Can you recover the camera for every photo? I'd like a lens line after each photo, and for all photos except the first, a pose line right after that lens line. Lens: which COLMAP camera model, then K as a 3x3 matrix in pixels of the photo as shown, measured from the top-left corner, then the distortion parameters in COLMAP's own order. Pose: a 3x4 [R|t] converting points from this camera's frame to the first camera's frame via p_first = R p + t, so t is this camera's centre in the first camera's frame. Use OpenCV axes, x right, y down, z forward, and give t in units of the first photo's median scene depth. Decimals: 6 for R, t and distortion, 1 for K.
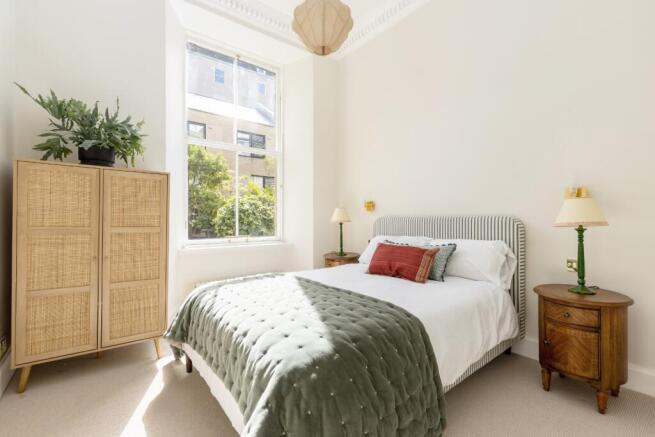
lens RADIAL K [[292.7, 0, 327.9], [0, 292.7, 220.3], [0, 0, 1]] dist [0.001572, -0.000913]
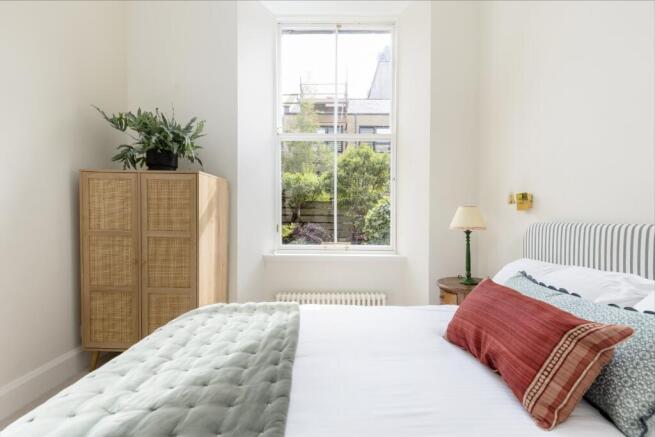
lens RADIAL K [[292.7, 0, 327.9], [0, 292.7, 220.3], [0, 0, 1]] dist [0.001572, -0.000913]
pose [[0.780289, 0.007844, -0.625371, 0.200244], [-0.009749, 0.999952, 0.000378, -0.010155], [0.625344, 0.005802, 0.780328, 0.345325]]
